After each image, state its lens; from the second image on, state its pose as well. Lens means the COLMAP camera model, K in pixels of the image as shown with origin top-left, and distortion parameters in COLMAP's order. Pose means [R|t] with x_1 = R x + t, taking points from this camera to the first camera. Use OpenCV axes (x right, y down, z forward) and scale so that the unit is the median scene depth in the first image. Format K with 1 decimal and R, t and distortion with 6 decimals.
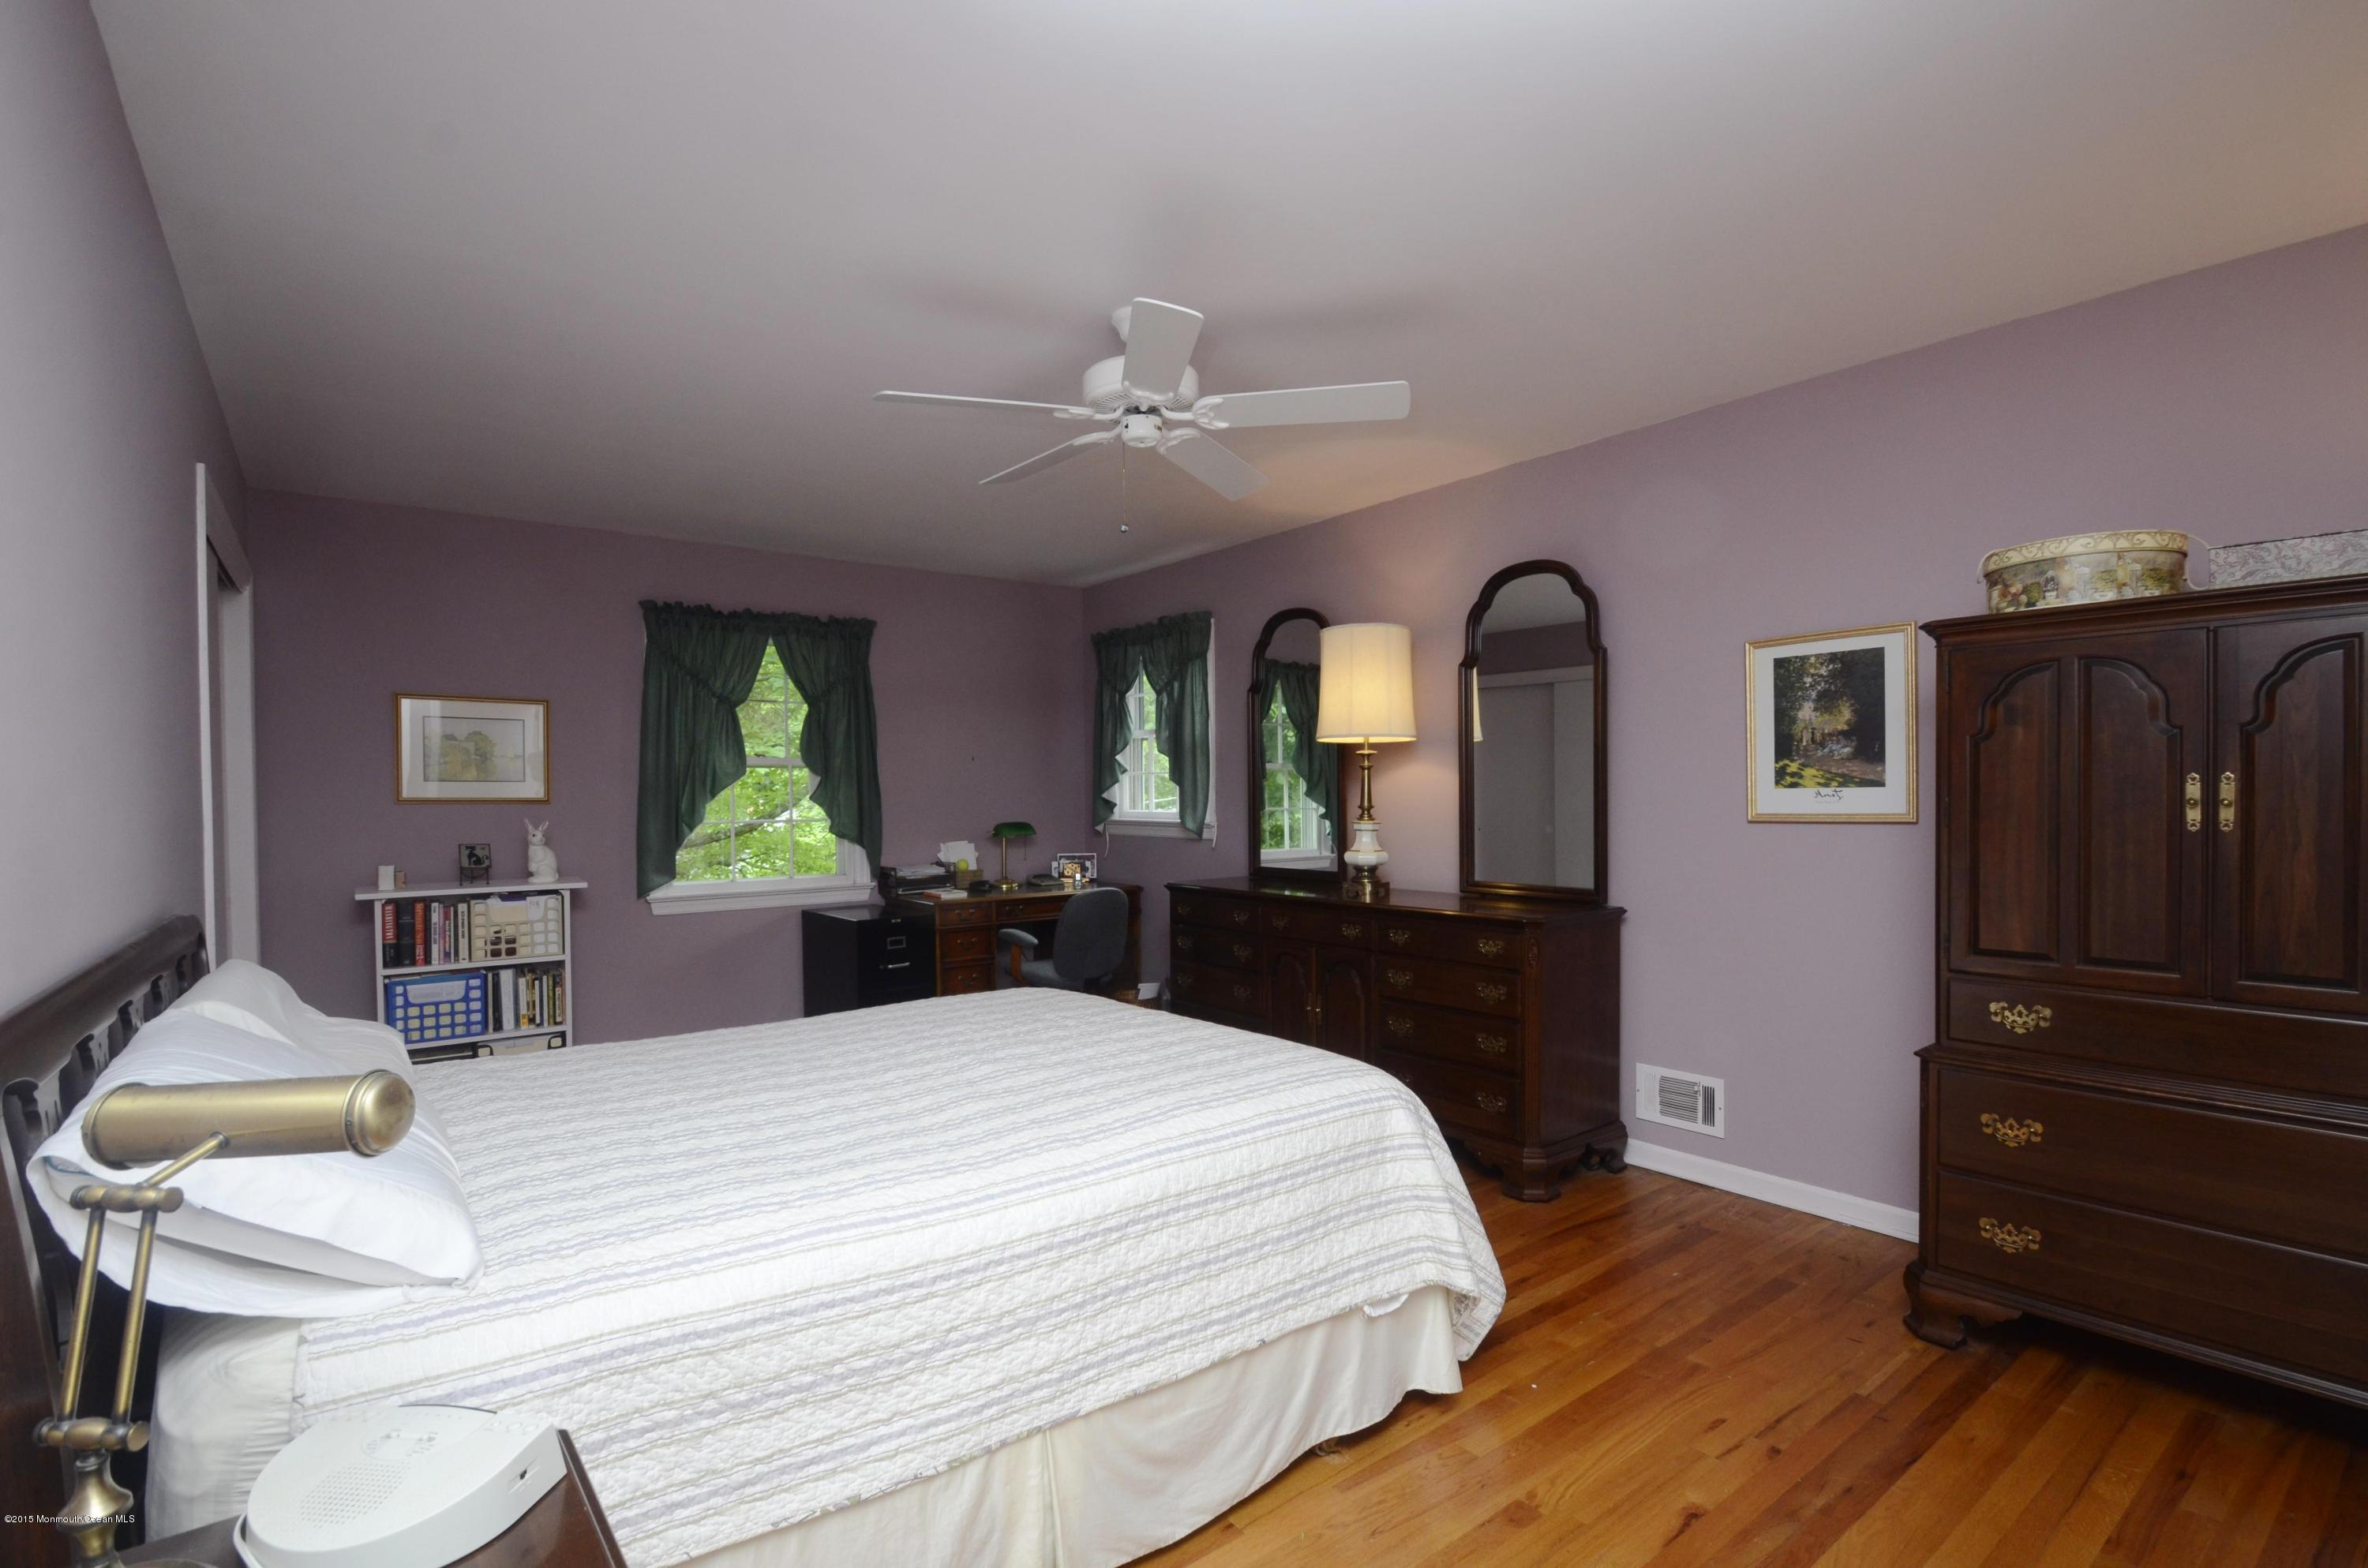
lens RADIAL K [[1095.9, 0, 1173.6], [0, 1095.9, 787.4], [0, 0, 1]] dist [-0.004955, -0.004717]
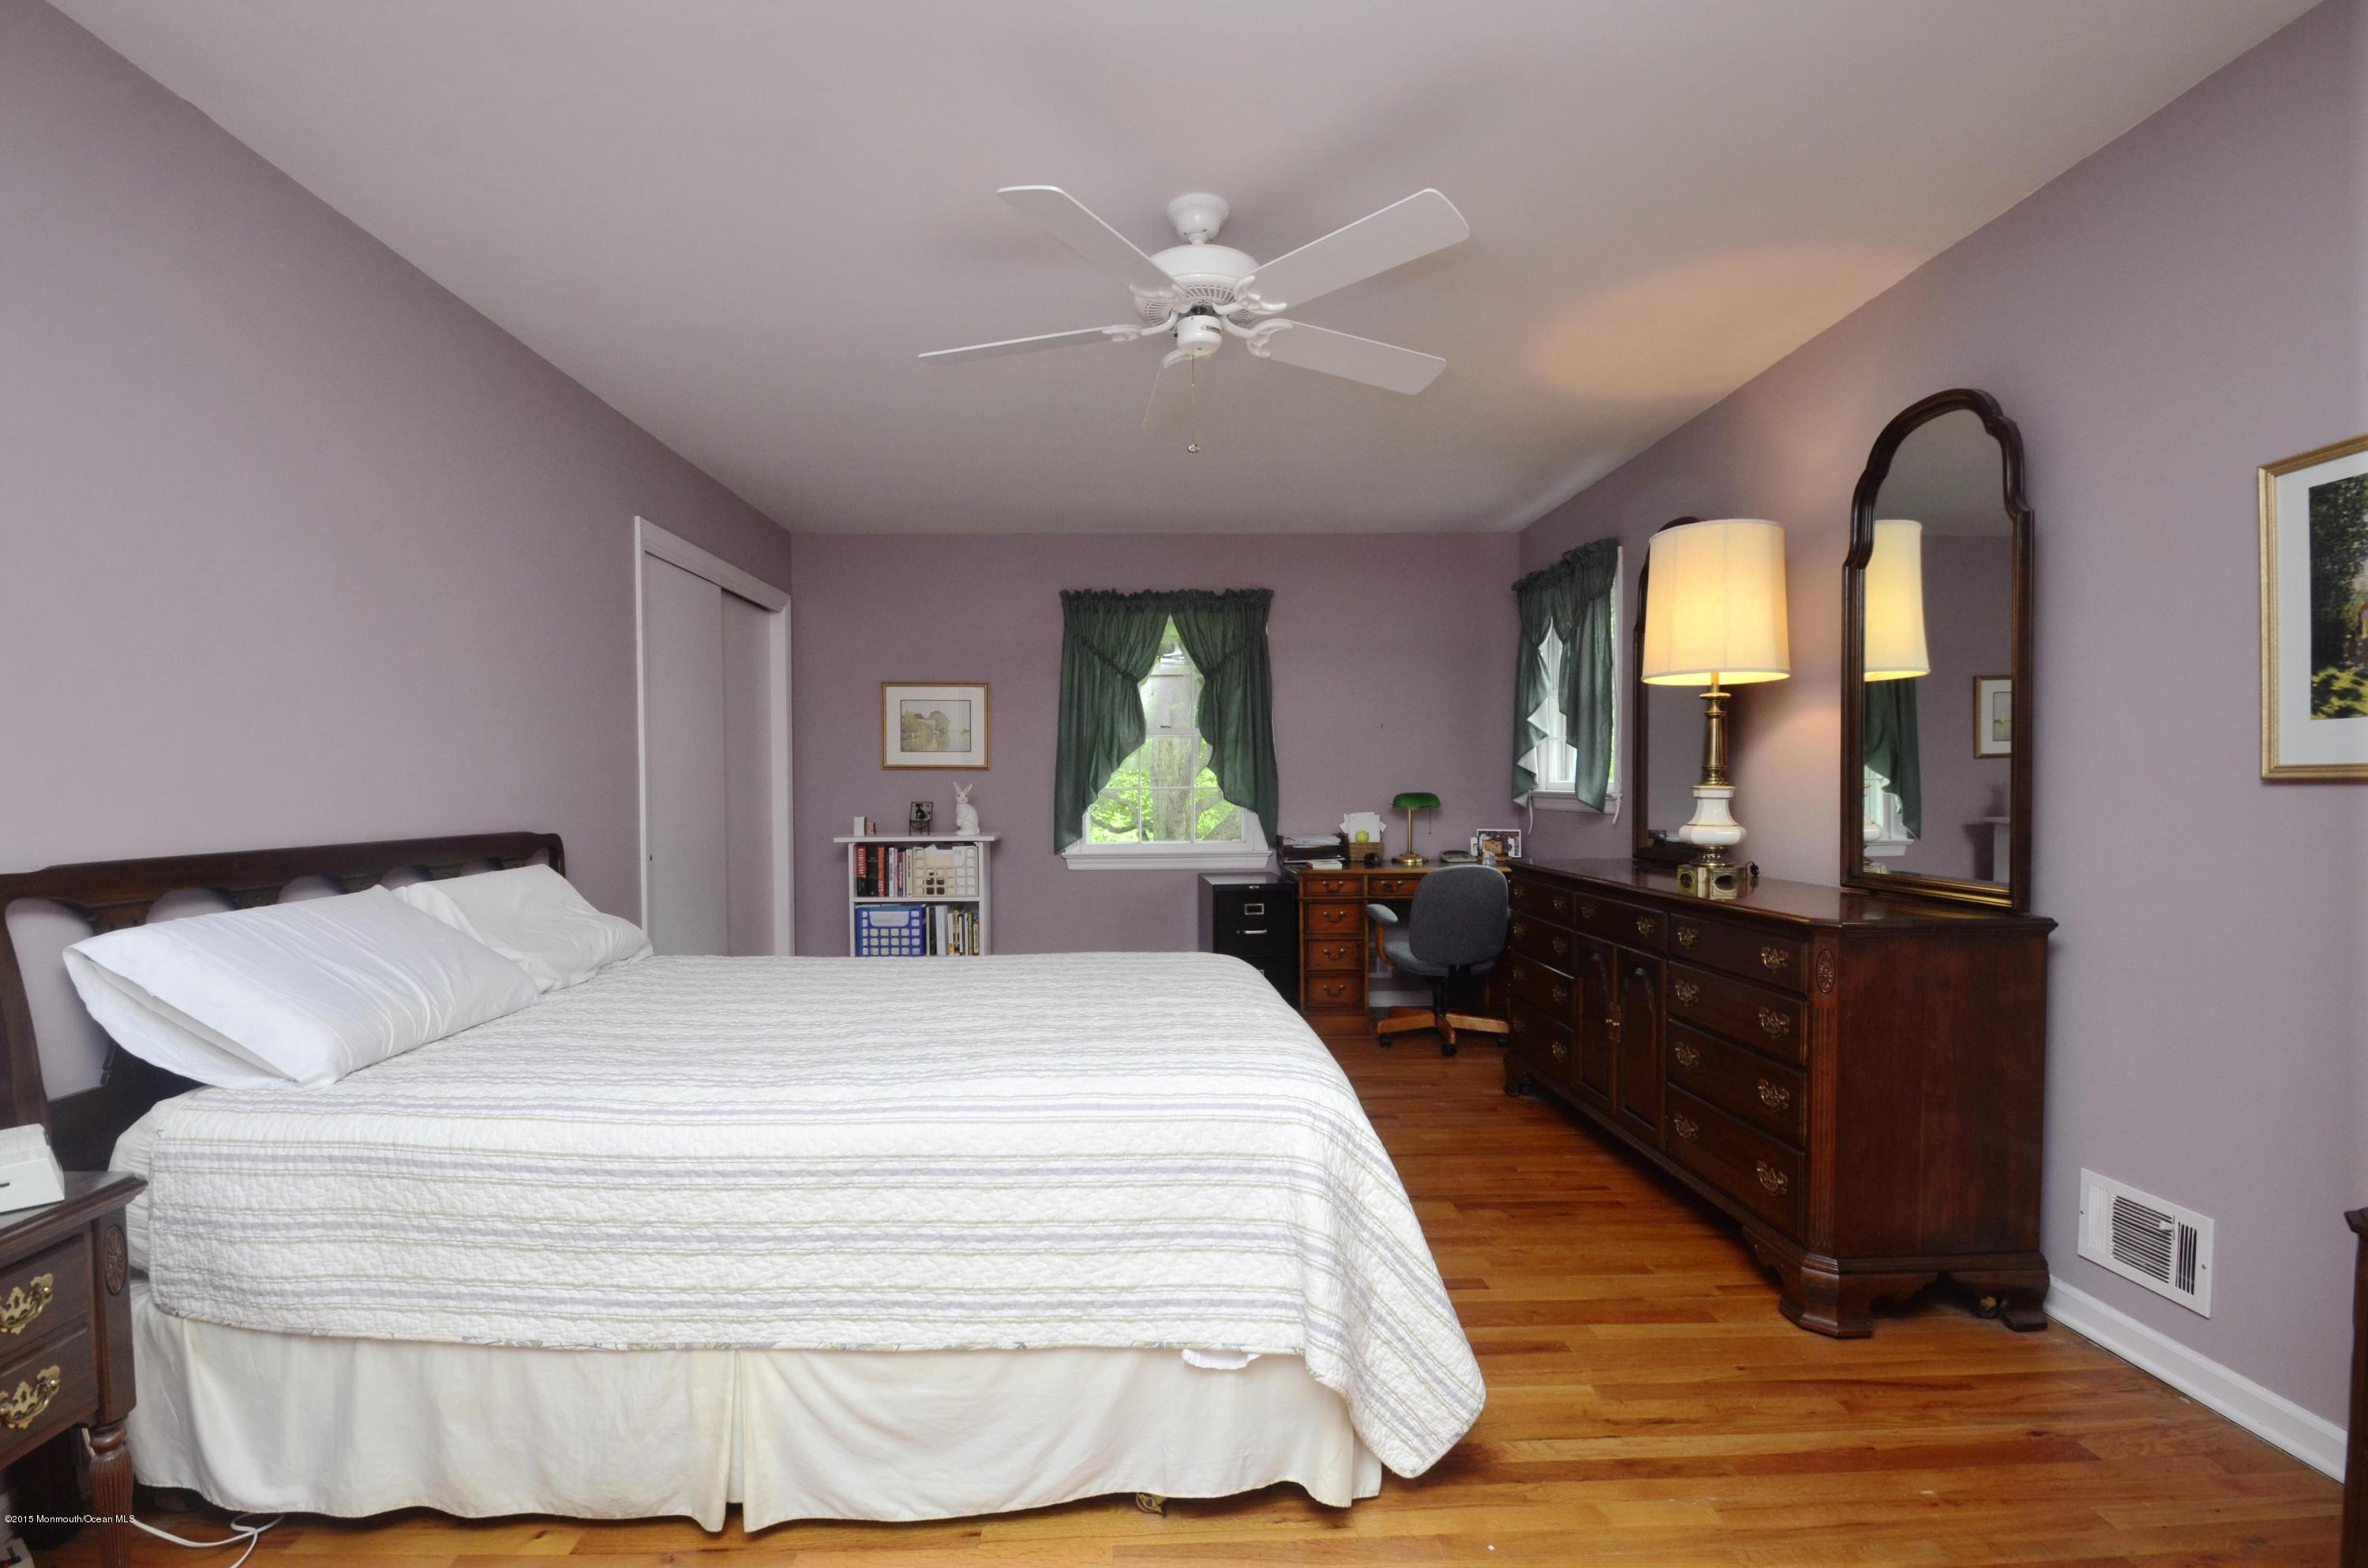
lens RADIAL K [[1095.9, 0, 1168.5], [0, 1095.9, 797.0], [0, 0, 1]] dist [-0.004955, -0.004717]
pose [[0.812338, 0.010879, -0.583085, 0.323357], [0.001399, 0.999787, 0.020603, 0.022526], [0.583185, -0.017552, 0.812150, 0.170731]]
